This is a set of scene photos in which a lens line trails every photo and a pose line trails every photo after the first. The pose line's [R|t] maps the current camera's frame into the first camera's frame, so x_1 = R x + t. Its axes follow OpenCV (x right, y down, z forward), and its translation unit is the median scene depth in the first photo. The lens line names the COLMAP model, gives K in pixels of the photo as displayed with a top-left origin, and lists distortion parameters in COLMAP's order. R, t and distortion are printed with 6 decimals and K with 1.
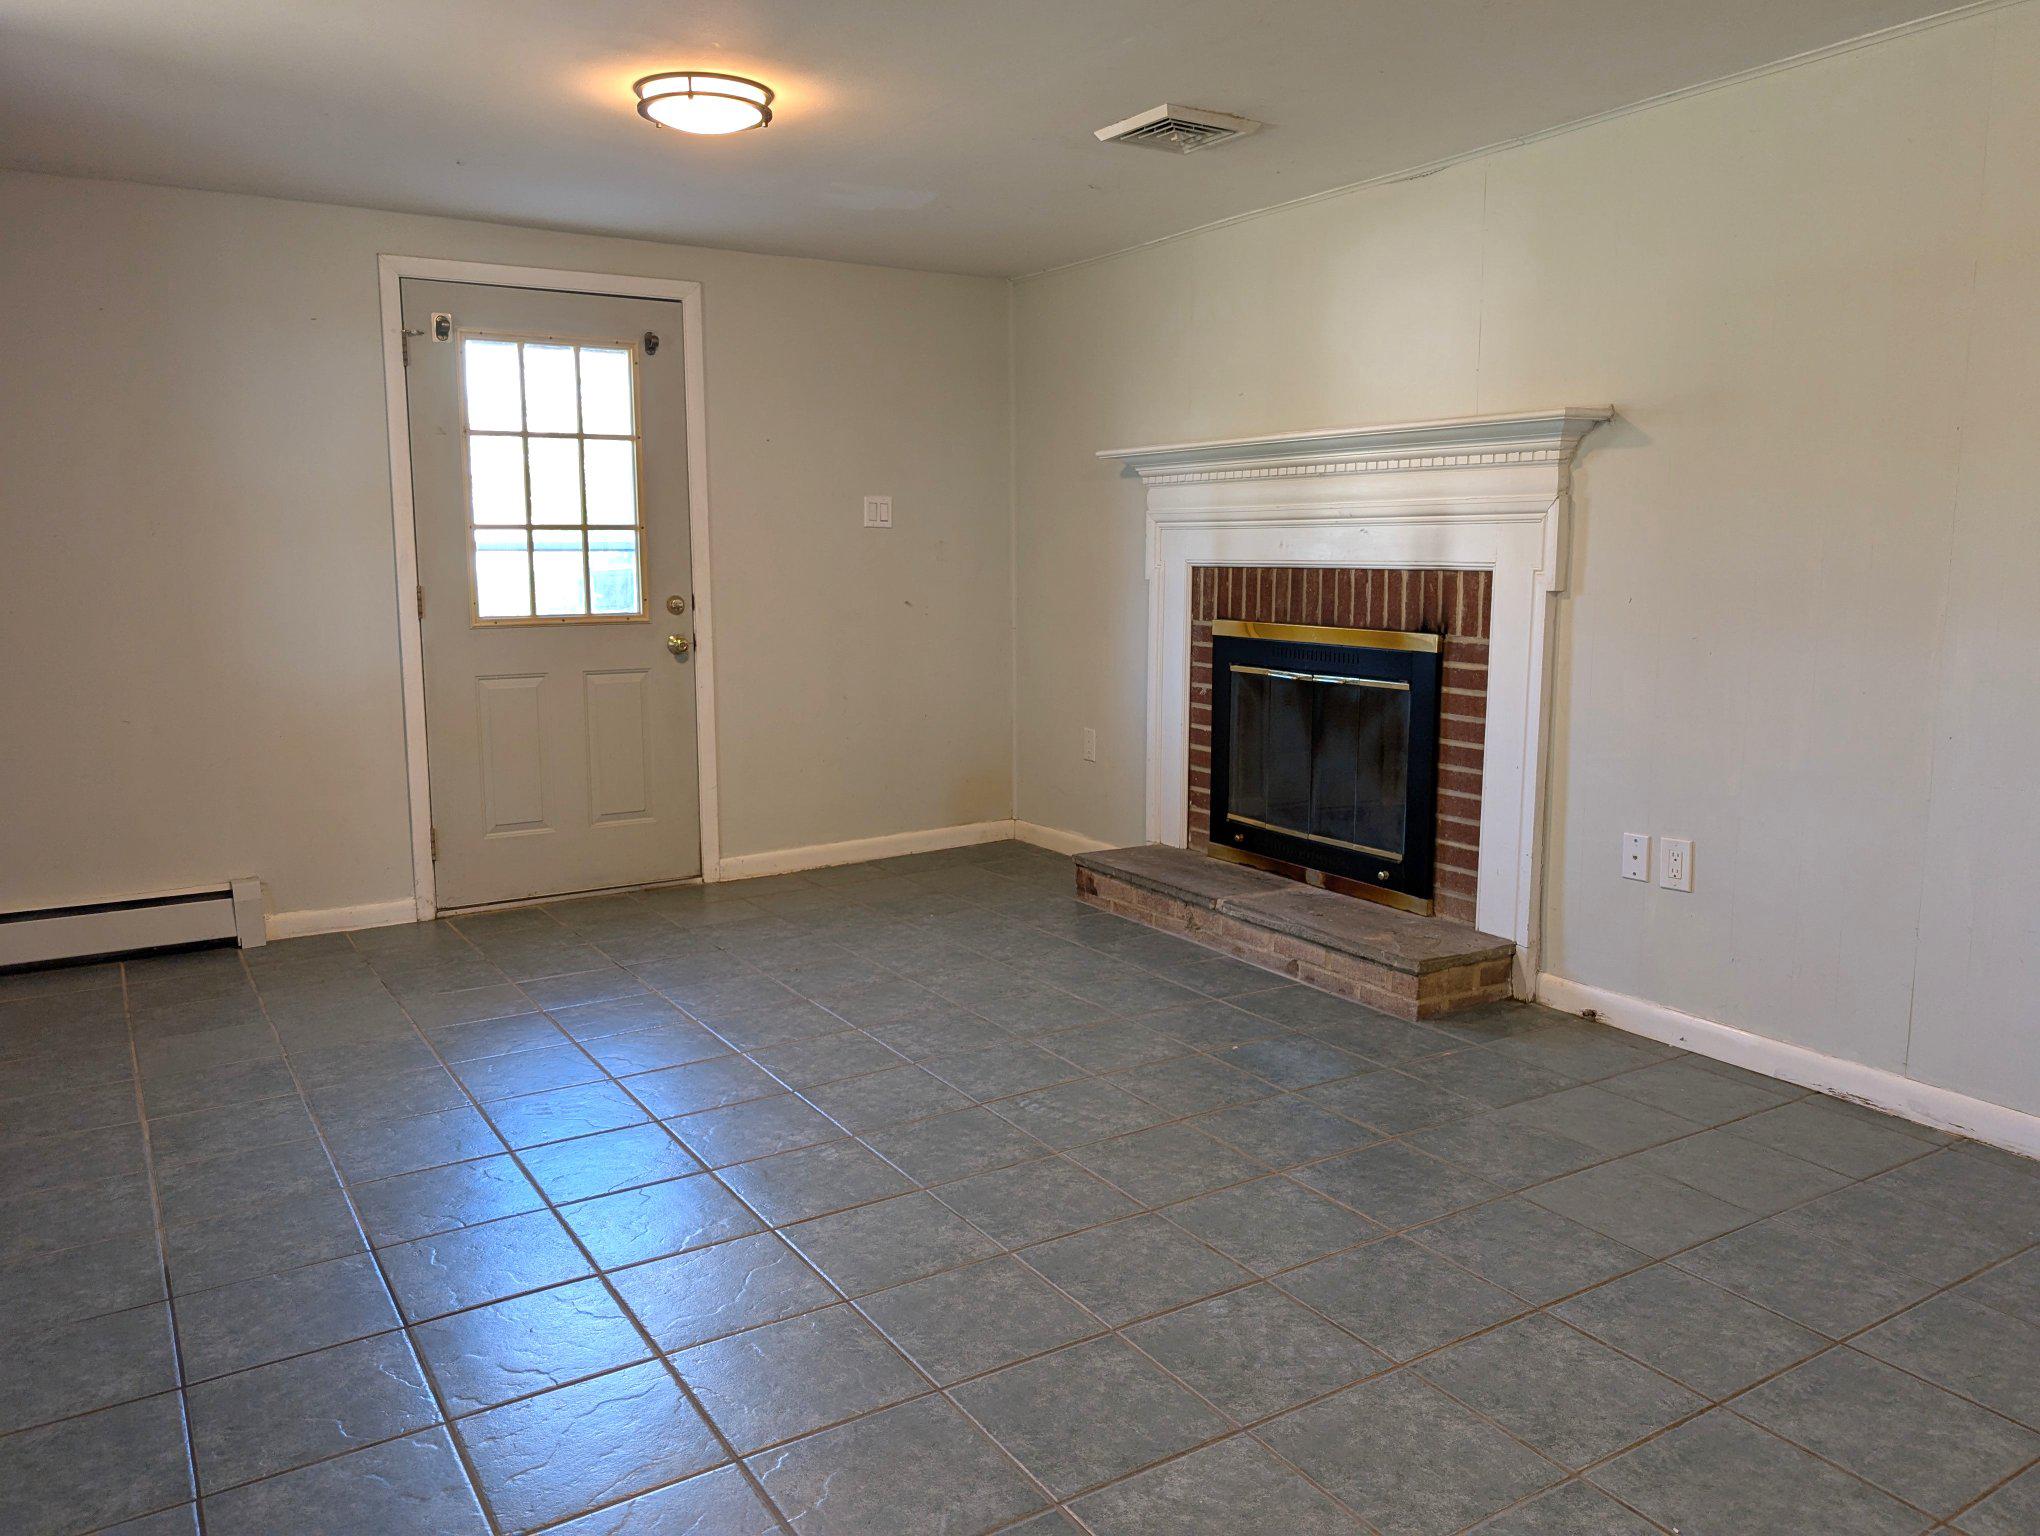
lens RADIAL K [[1510.8, 0, 1020.0], [0, 1510.8, 768.0], [0, 0, 1]] dist [0.007283, -0.012255]
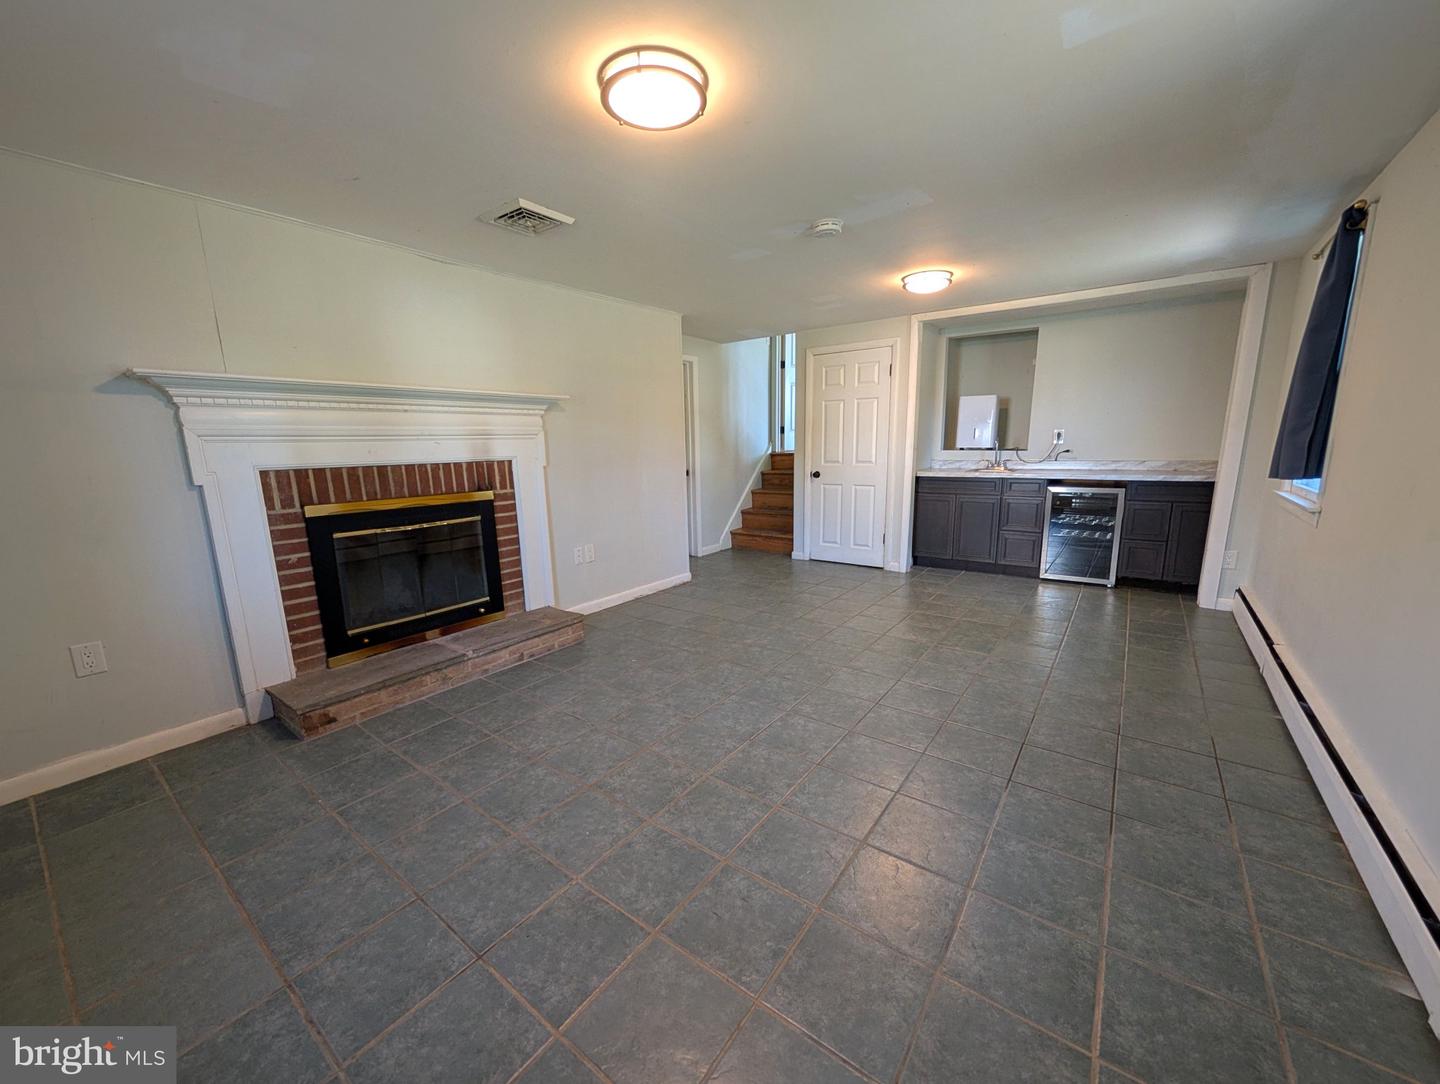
lens RADIAL K [[555.9, 0, 722.4], [0, 555.9, 547.3], [0, 0, 1]] dist [0.001359, -0.000070]
pose [[-0.366268, -0.167531, 0.915304, -0.564655], [0.155956, 0.958692, 0.237880, -0.142388], [-0.917347, 0.229875, -0.325011, 0.932012]]
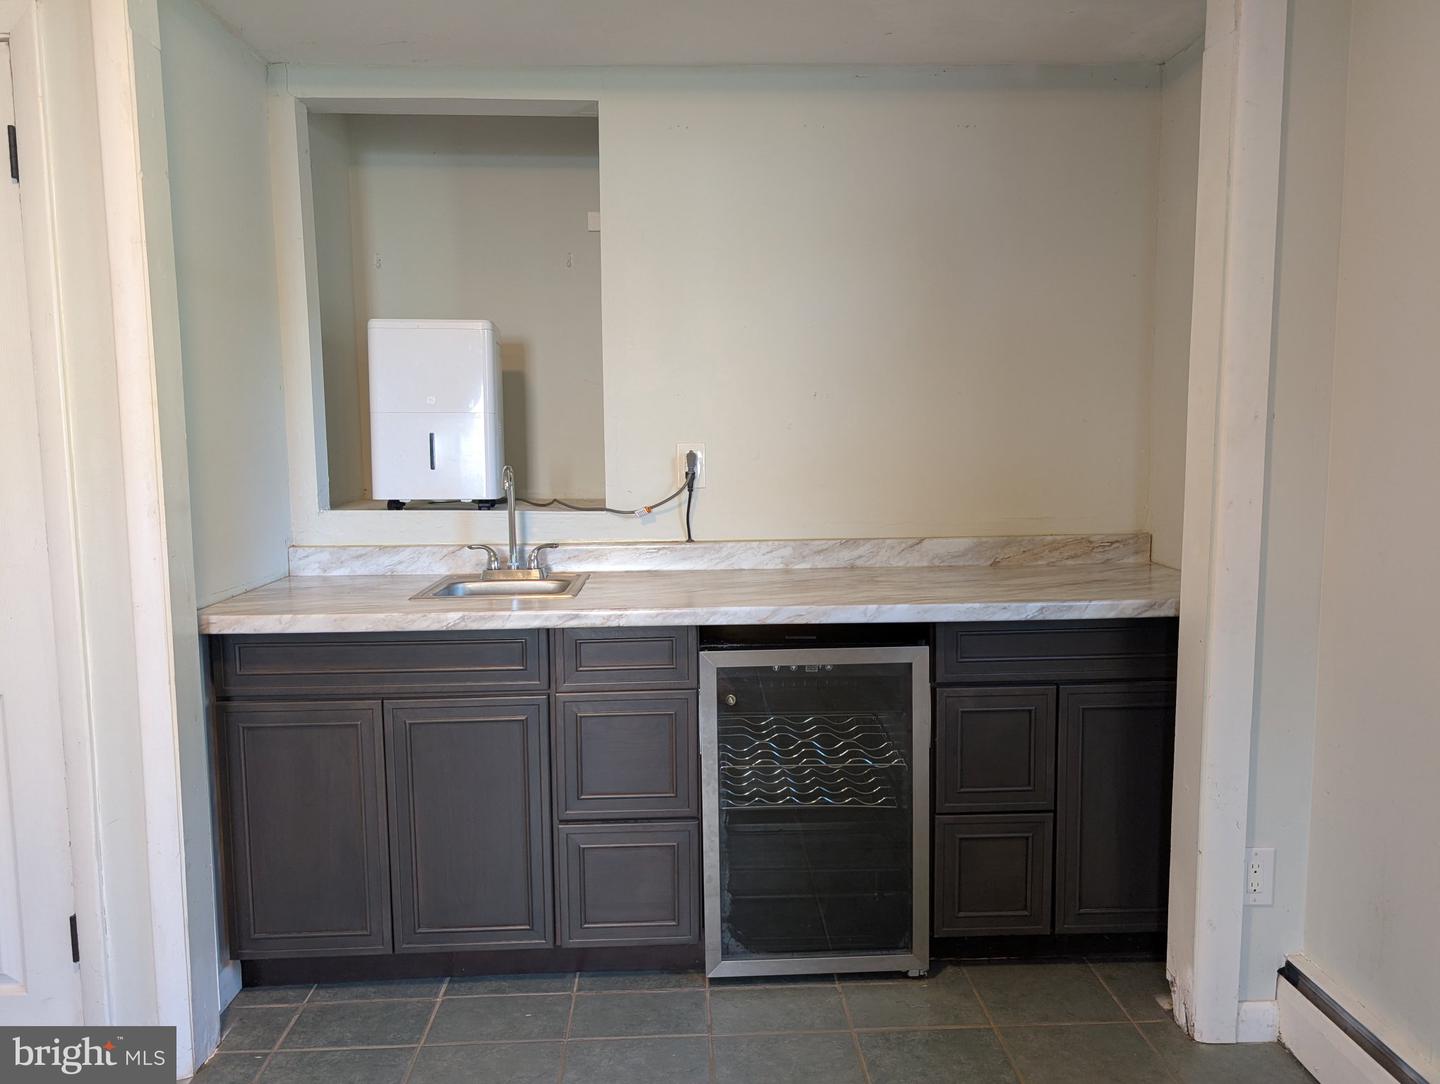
lens RADIAL K [[1046.7, 0, 720.0], [0, 1046.7, 542.0], [0, 0, 1]] dist [0.093398, -0.227363]
pose [[-0.864622, -0.041120, 0.500738, -0.079619], [0.085338, 0.970144, 0.227019, -0.082487], [-0.495123, 0.239017, -0.835299, 0.427694]]
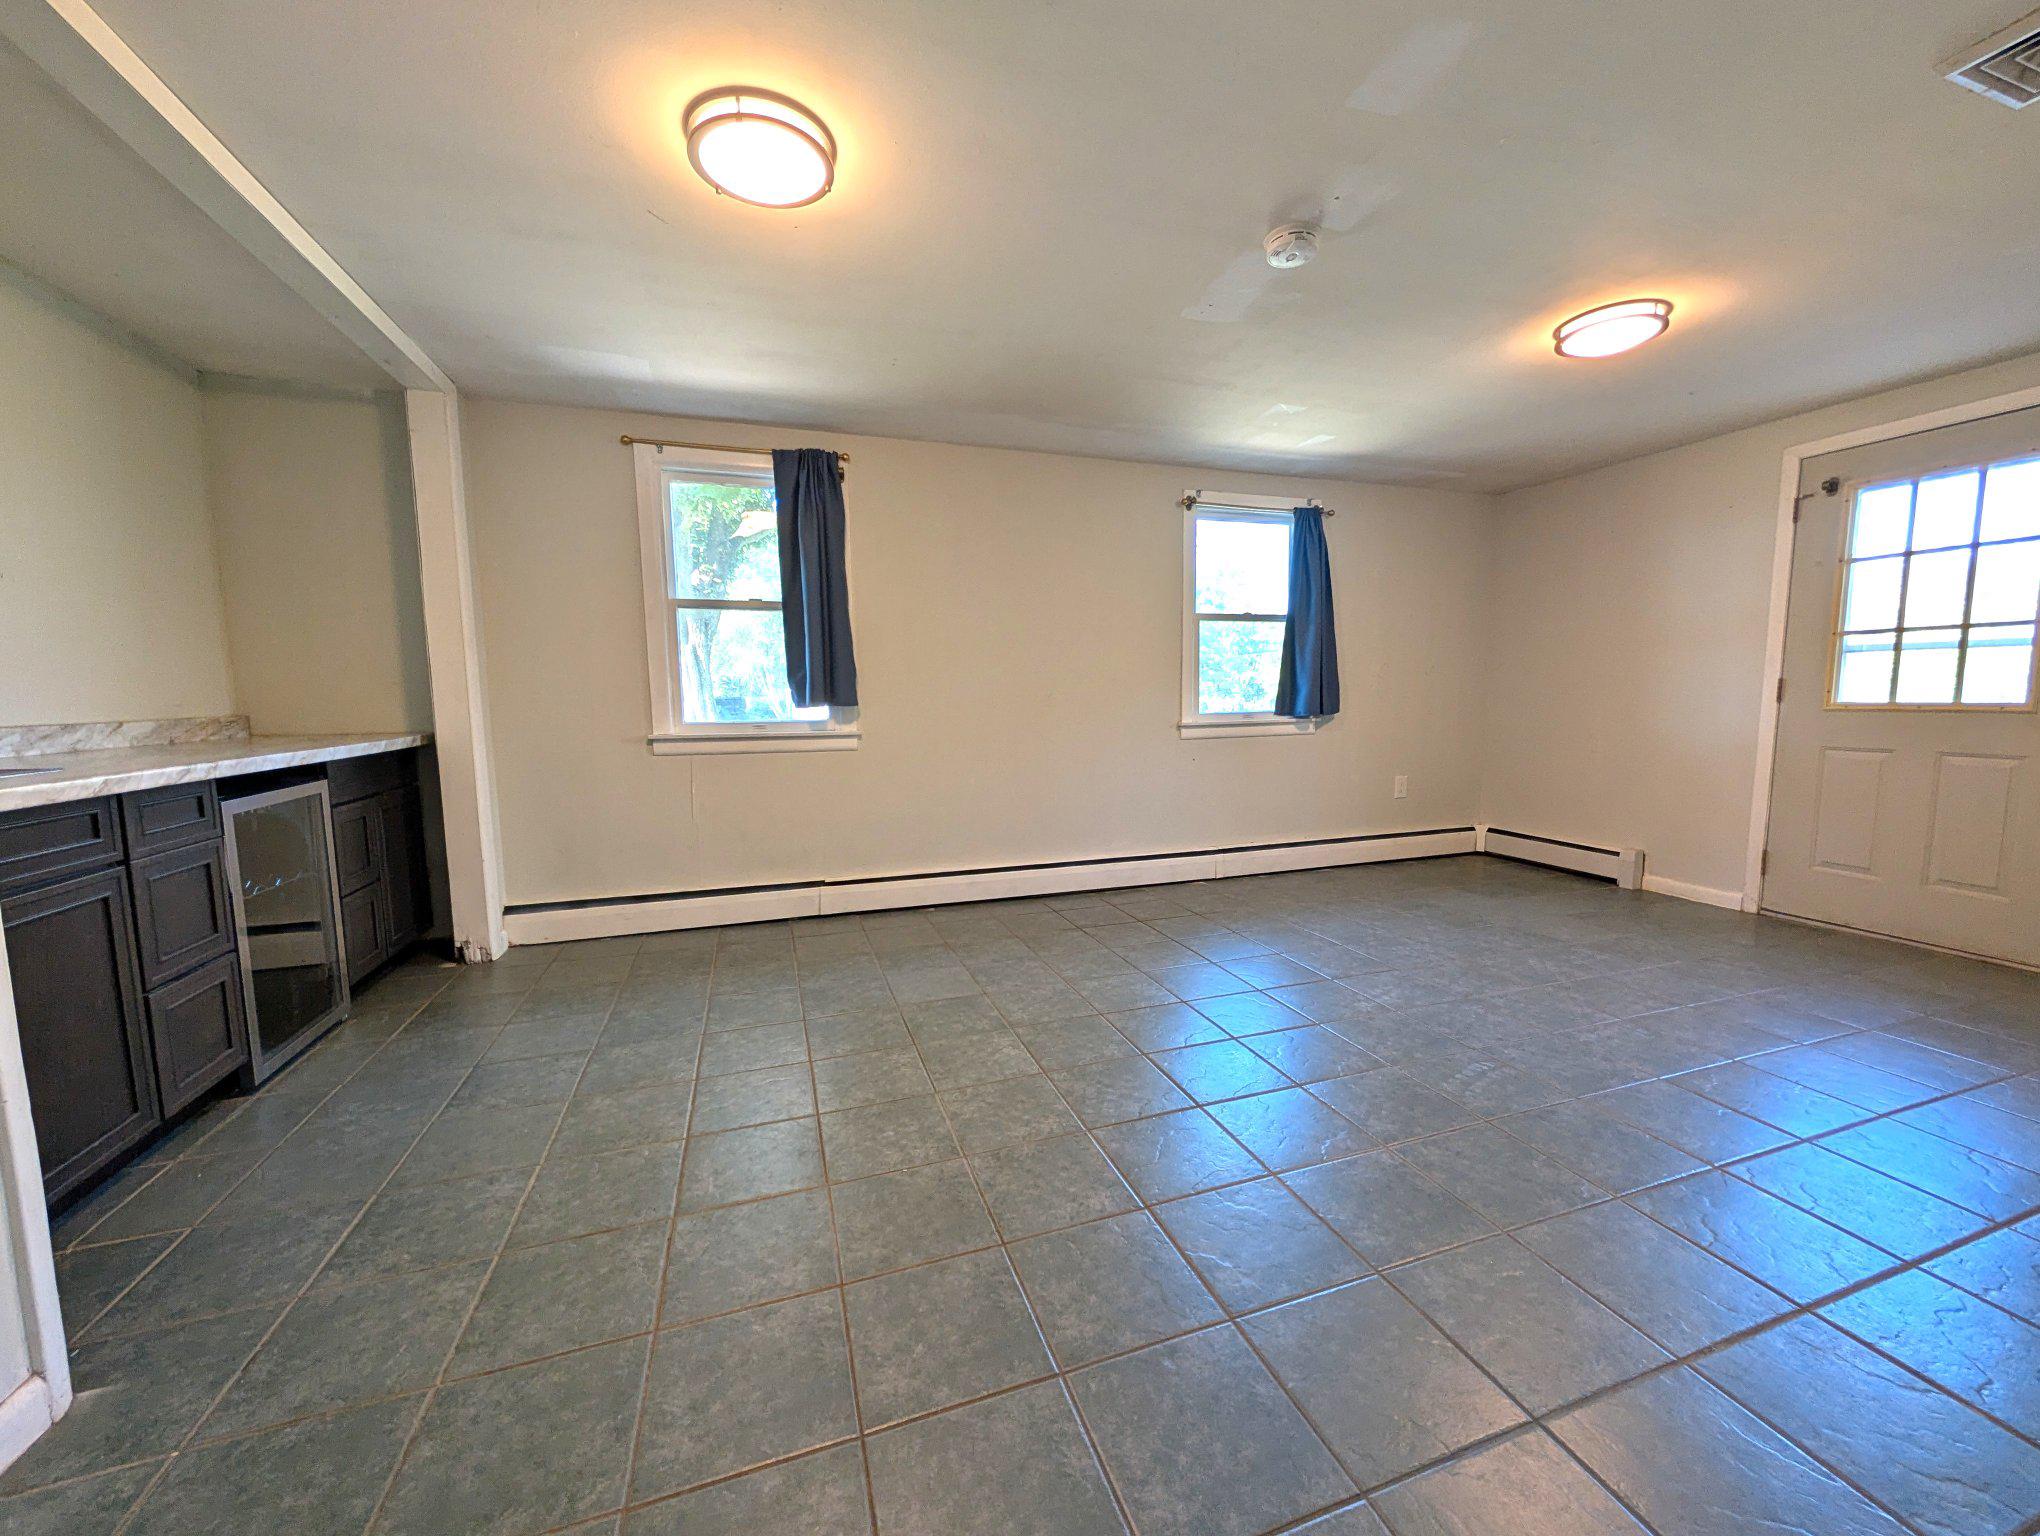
lens RADIAL K [[789.3, 0, 1023.2], [0, 789.3, 774.9], [0, 0, 1]] dist [0.003055, 0.000207]
pose [[-0.236595, 0.108006, -0.965587, 0.544795], [-0.131765, 0.981054, 0.142022, -0.048369], [0.962632, 0.160832, -0.217882, 0.547321]]
